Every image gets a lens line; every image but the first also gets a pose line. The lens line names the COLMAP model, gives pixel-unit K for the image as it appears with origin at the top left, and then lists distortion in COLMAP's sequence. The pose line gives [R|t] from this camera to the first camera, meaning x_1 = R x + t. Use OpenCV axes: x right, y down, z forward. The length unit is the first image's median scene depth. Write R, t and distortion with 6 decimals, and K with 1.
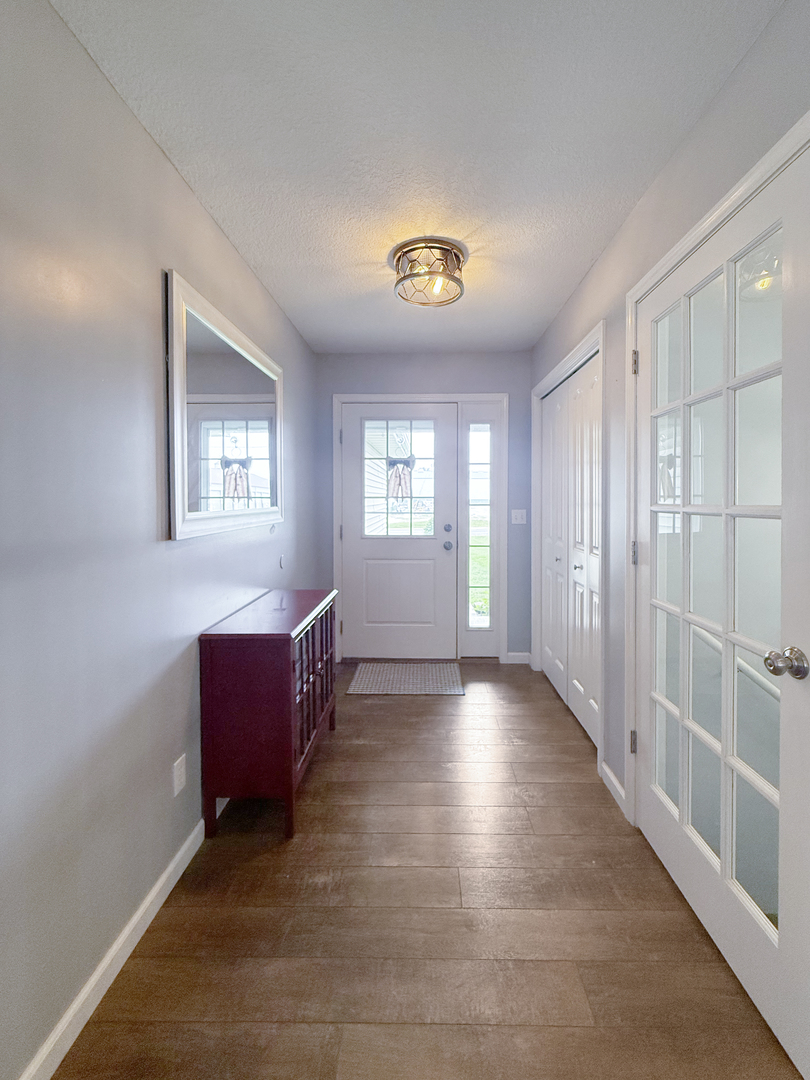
lens RADIAL K [[440.6, 0, 422.0], [0, 440.6, 503.8], [0, 0, 1]] dist [-0.004005, -0.000751]
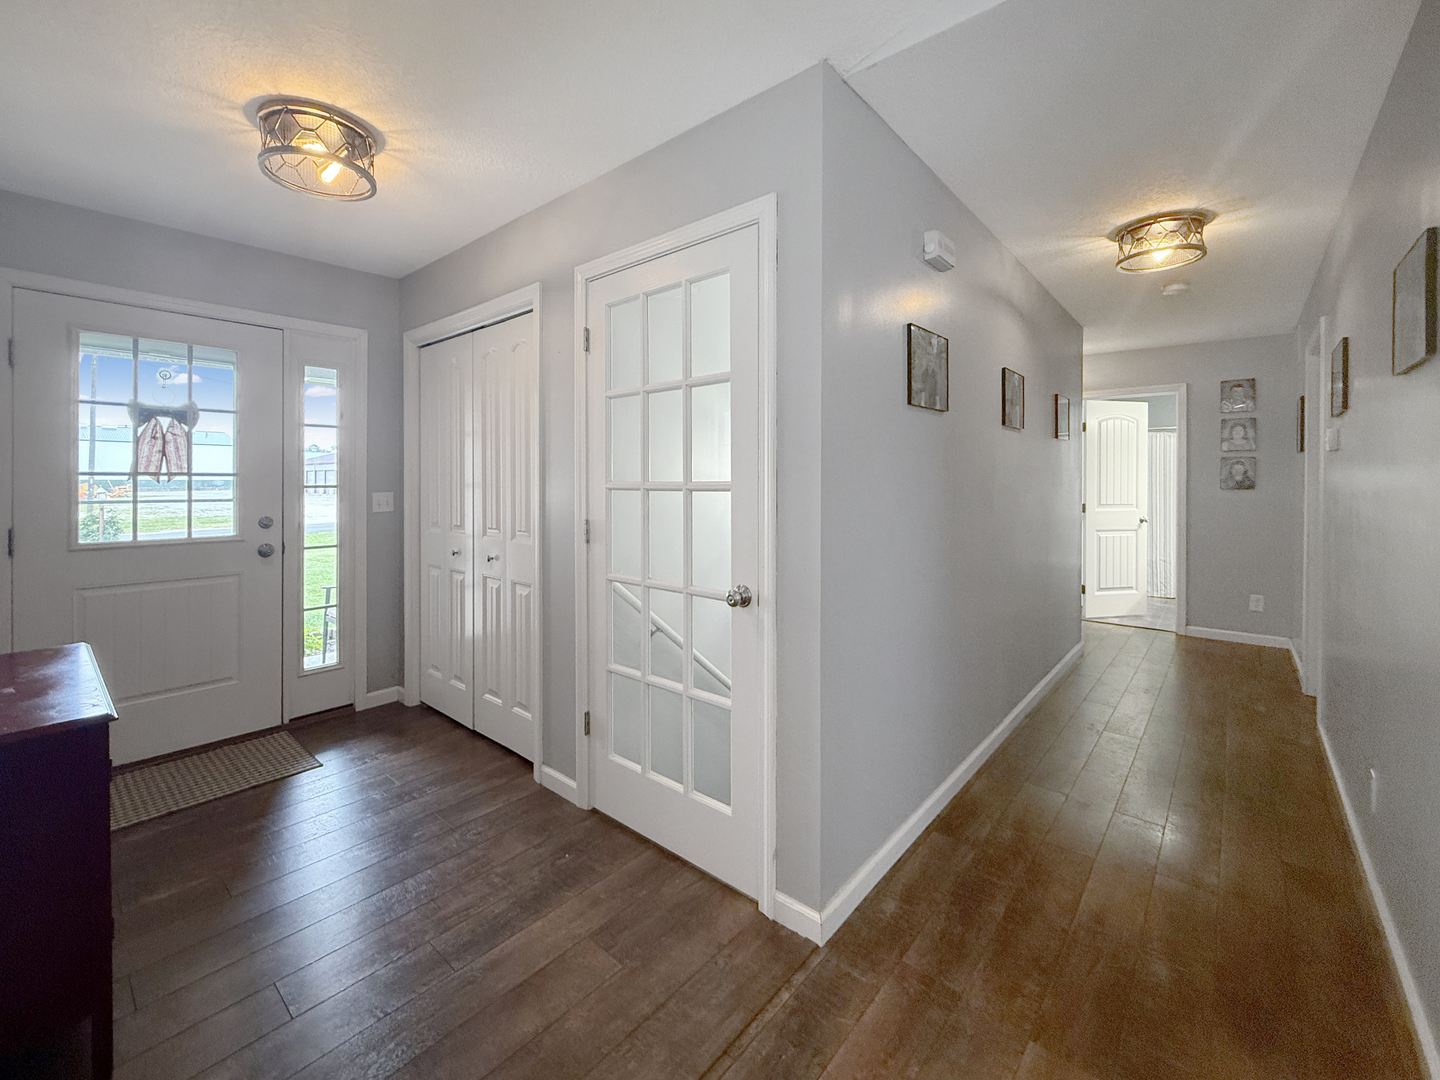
lens RADIAL K [[587.5, 0, 694.8], [0, 587.5, 478.0], [0, 0, 1]] dist [-0.004005, -0.000751]
pose [[0.662936, 0.002628, 0.748672, -0.170418], [0.007659, 0.999918, -0.010291, 0.003478], [-0.748637, 0.012556, 0.662861, -0.029276]]
